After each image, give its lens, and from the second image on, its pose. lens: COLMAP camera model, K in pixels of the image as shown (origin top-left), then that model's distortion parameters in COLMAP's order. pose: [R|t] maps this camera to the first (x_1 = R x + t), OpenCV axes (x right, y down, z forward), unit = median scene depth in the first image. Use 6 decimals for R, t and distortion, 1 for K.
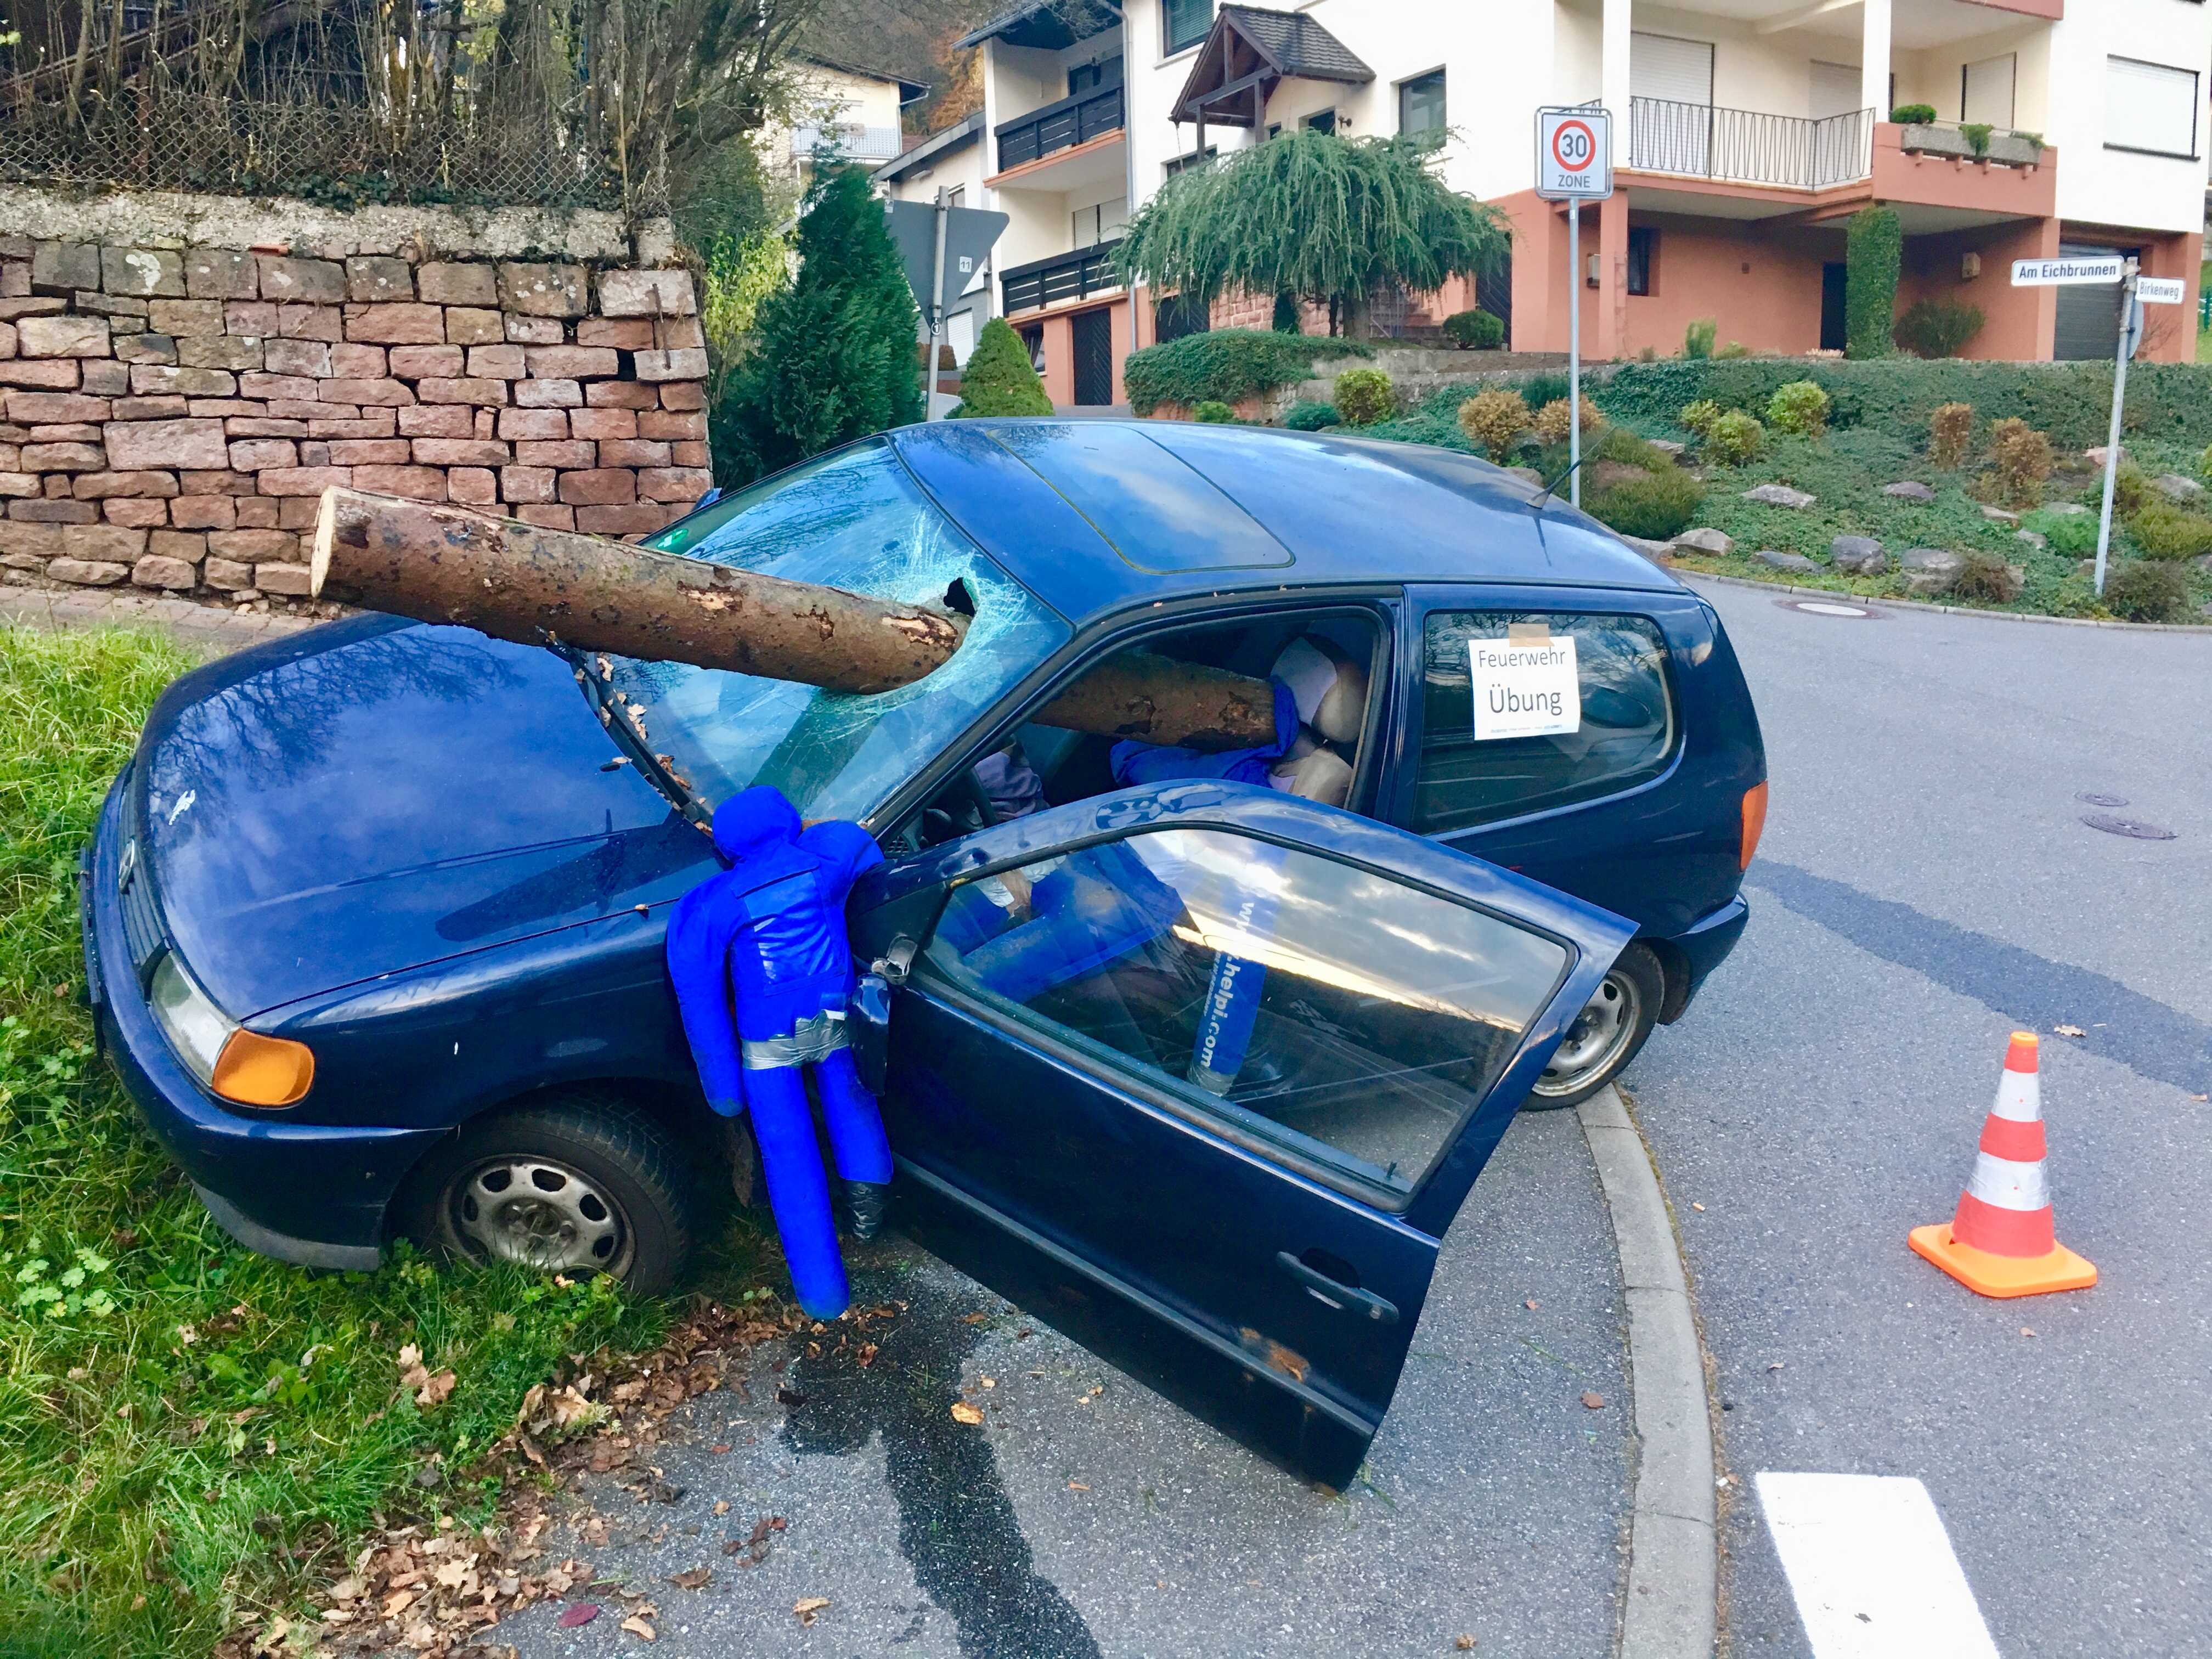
lens RADIAL K [[1868.8, 0, 1106.0], [0, 1868.8, 829.5], [0, 0, 1]] dist [0.088438, -0.078923]
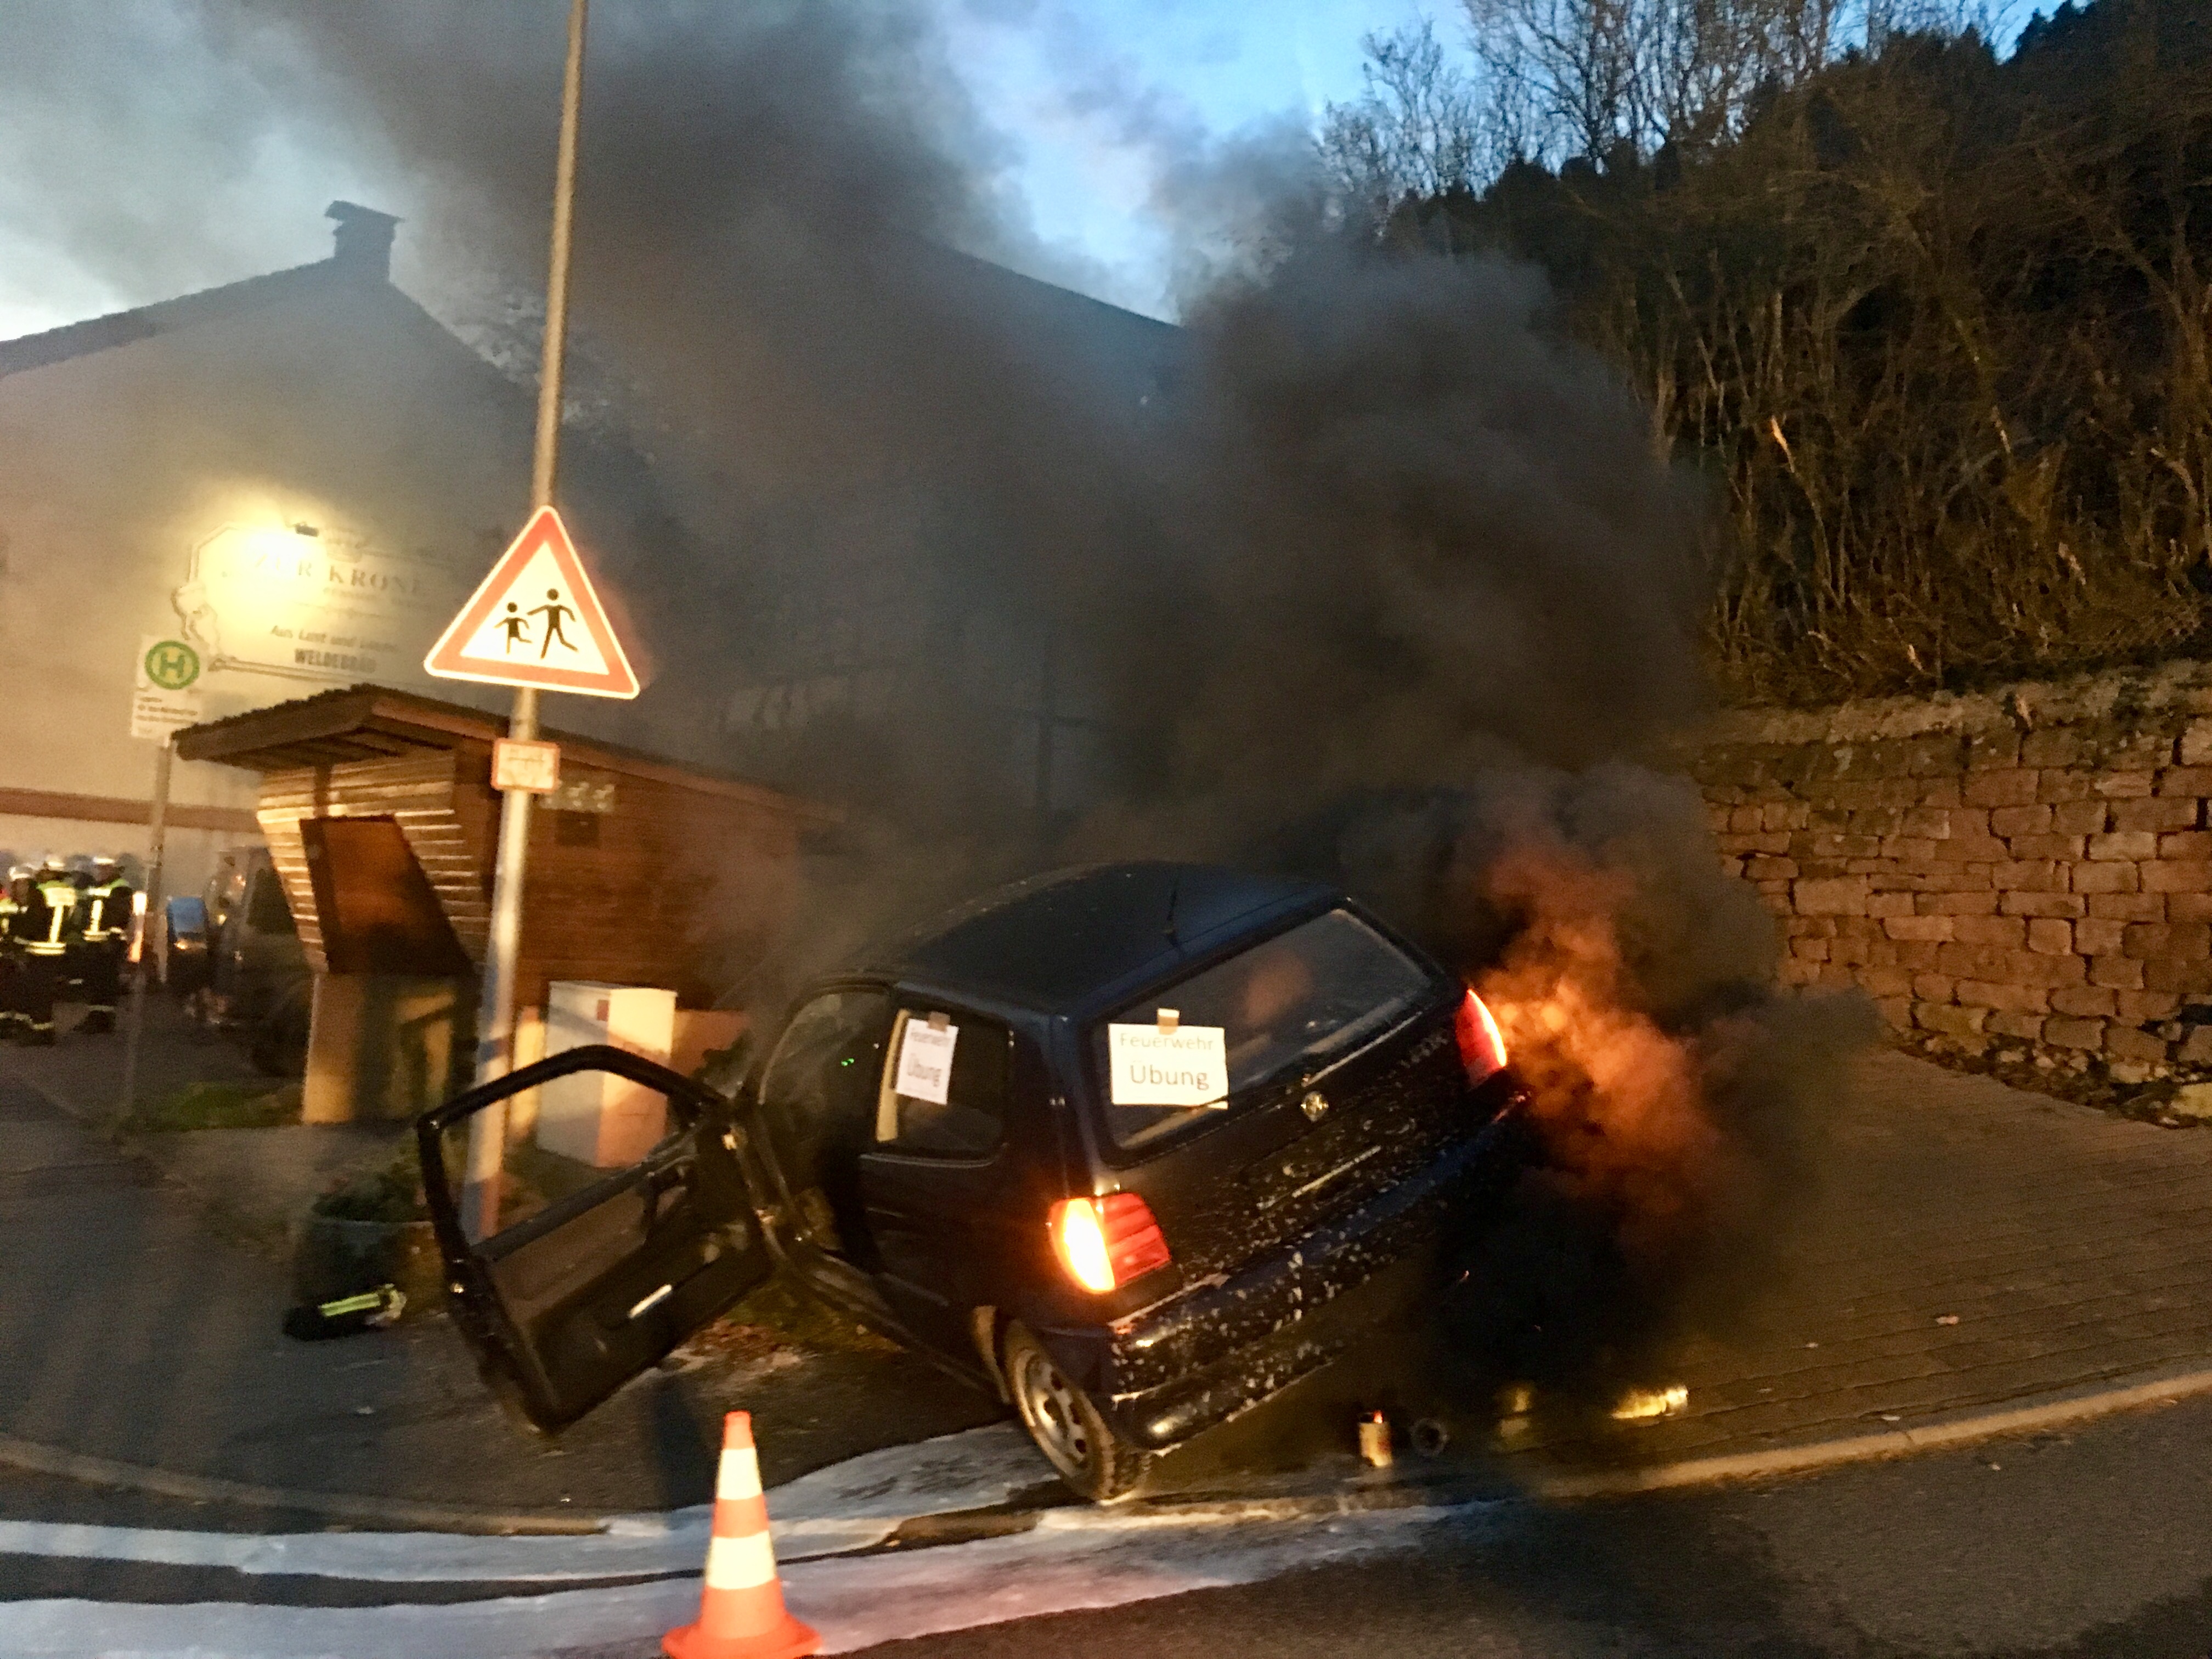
lens RADIAL K [[1863.5, 0, 1101.5], [0, 1863.5, 825.6], [0, 0, 1]] dist [0.085967, -0.073279]
pose [[0.096019, -0.031174, -0.994891, 0.653096], [-0.211210, 0.976111, -0.050970, -0.083061], [0.972713, 0.215026, 0.087141, 0.414506]]
